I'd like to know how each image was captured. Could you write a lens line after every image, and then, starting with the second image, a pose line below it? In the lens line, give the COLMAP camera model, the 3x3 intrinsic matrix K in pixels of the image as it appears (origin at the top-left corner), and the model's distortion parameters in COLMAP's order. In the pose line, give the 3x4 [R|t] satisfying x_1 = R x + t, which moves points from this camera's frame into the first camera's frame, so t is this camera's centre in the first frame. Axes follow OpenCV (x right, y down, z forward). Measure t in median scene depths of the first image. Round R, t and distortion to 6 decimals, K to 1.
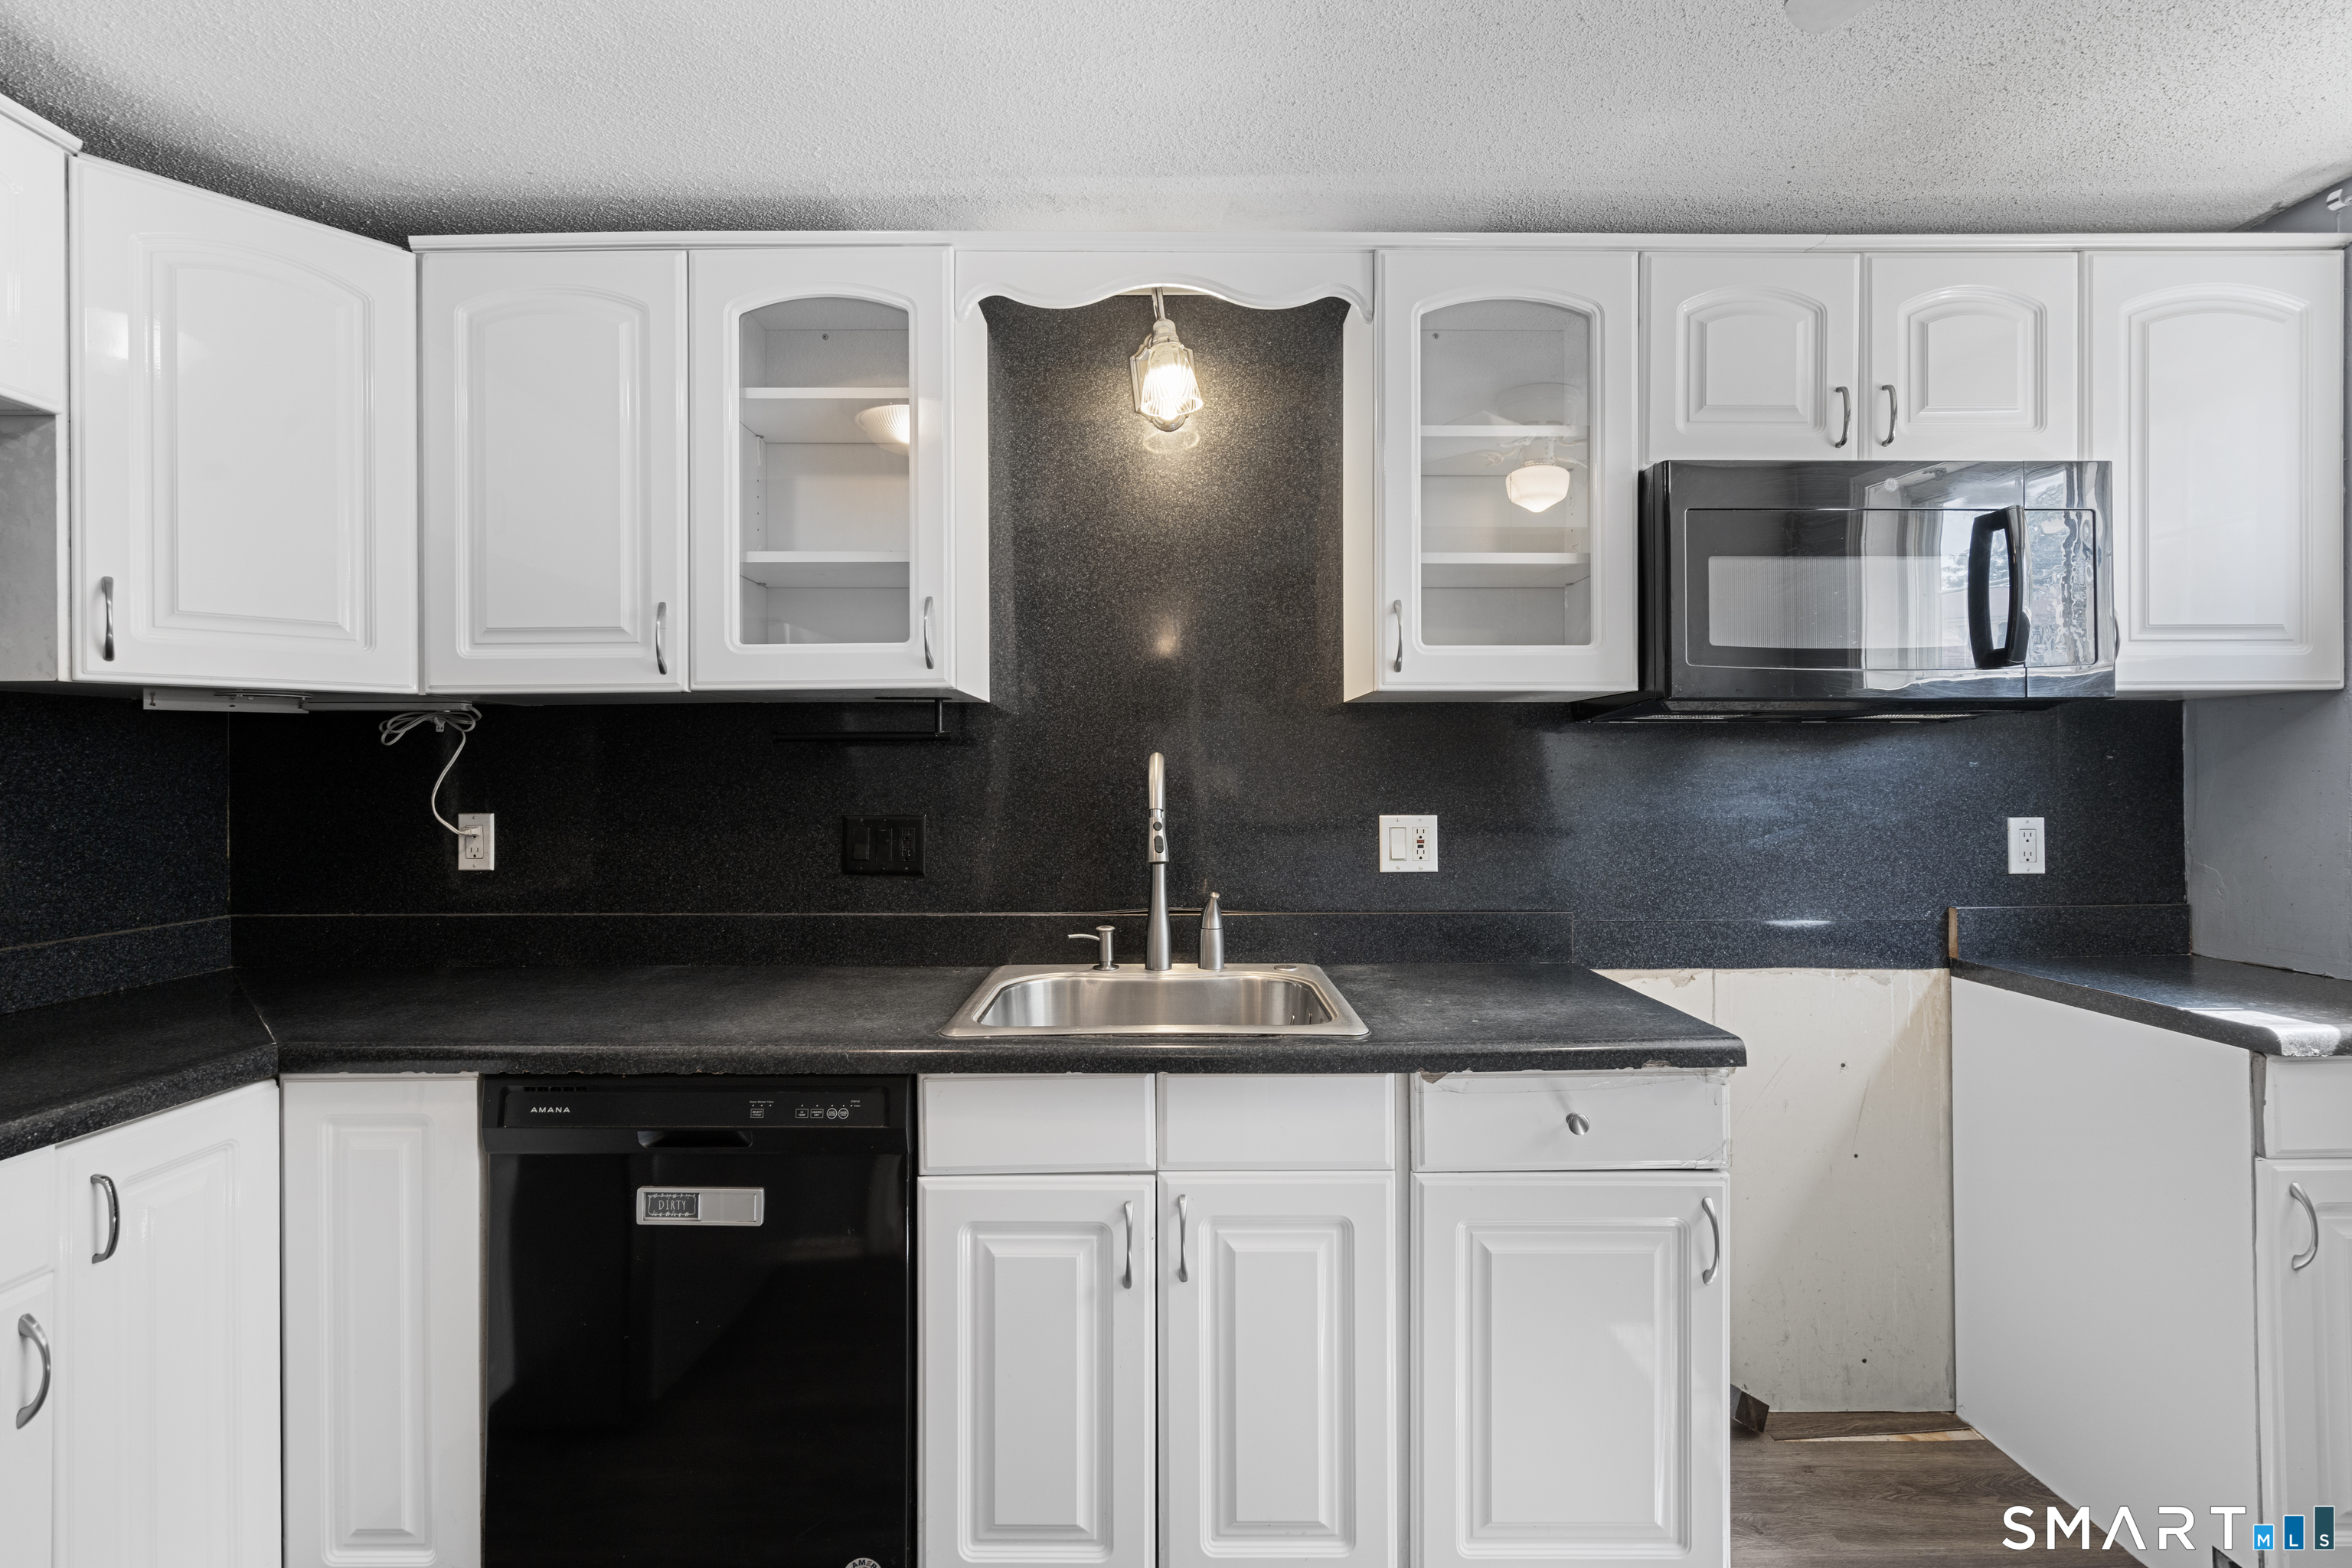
lens RADIAL K [[1082.5, 0, 1182.0], [0, 1082.5, 776.6], [0, 0, 1]] dist [-0.002780, 0.000208]
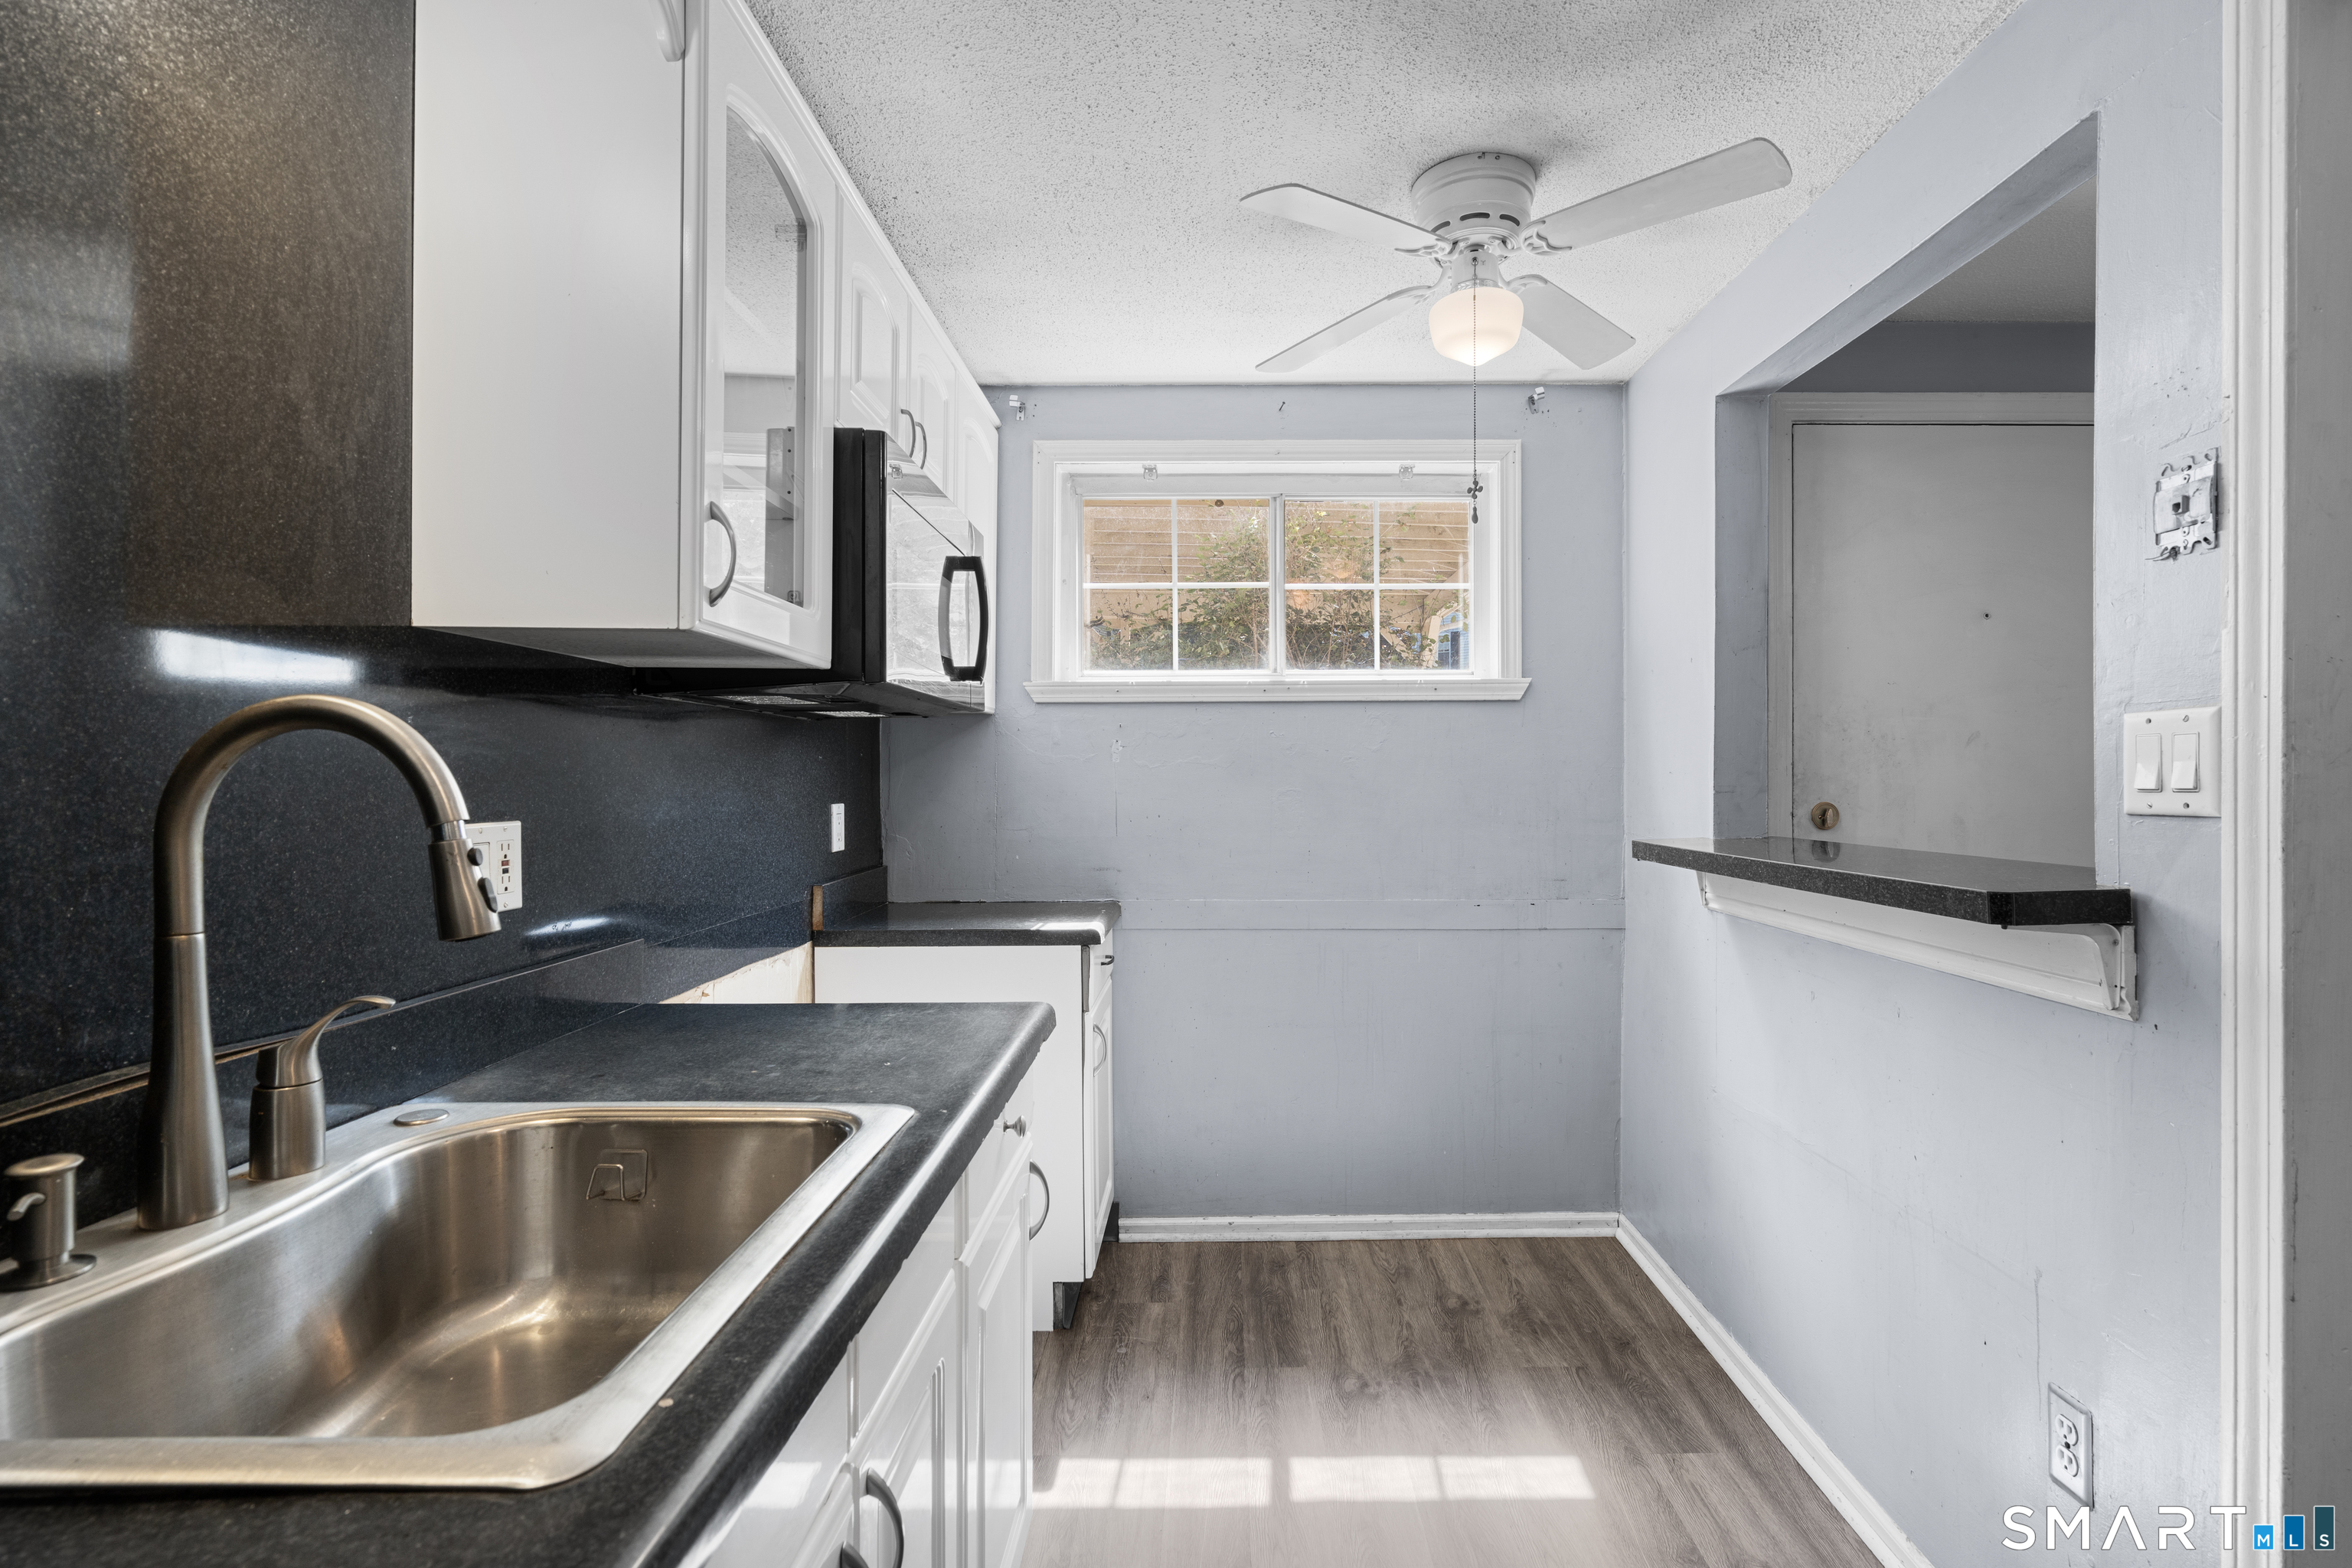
lens RADIAL K [[1082.5, 0, 1182.0], [0, 1082.5, 776.6], [0, 0, 1]] dist [-0.002780, 0.000208]
pose [[0.025544, 0.003928, 0.999666, -0.407040], [0.003631, 0.999985, -0.004022, 0.013585], [-0.999667, 0.003733, 0.025529, 0.596957]]
